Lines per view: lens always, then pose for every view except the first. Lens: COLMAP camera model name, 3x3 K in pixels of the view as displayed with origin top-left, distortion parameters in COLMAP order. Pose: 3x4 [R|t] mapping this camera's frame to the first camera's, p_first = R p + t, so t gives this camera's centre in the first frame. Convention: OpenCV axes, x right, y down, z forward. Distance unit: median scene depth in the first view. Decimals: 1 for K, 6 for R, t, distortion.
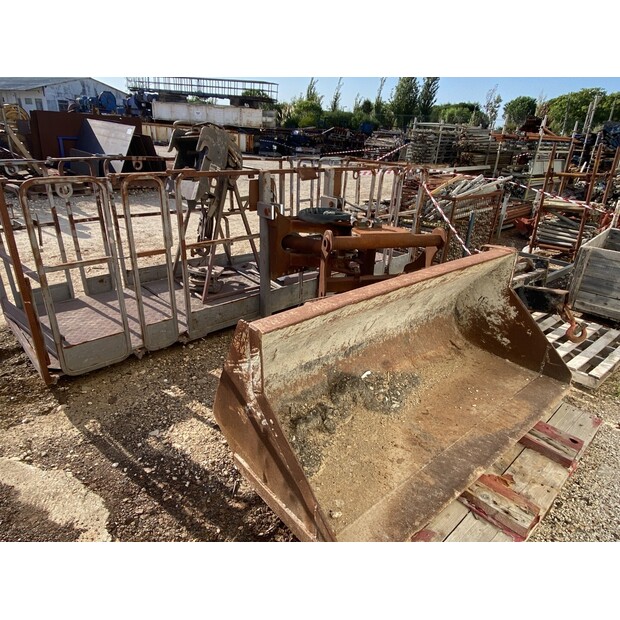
lens RADIAL K [[420.8, 0, 309.7], [0, 420.8, 310.3], [0, 0, 1]] dist [0.001559, -0.002552]
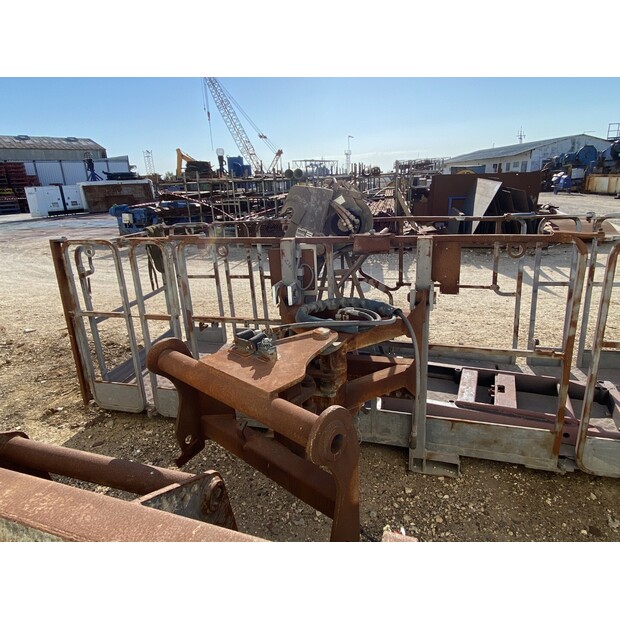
lens RADIAL K [[420.8, 0, 310.9], [0, 420.8, 312.2], [0, 0, 1]] dist [0.001559, -0.002552]
pose [[0.506817, 0.185166, -0.841932, 0.469817], [-0.283506, 0.958133, 0.040061, -0.220268], [0.814101, 0.218389, 0.538094, 0.587692]]
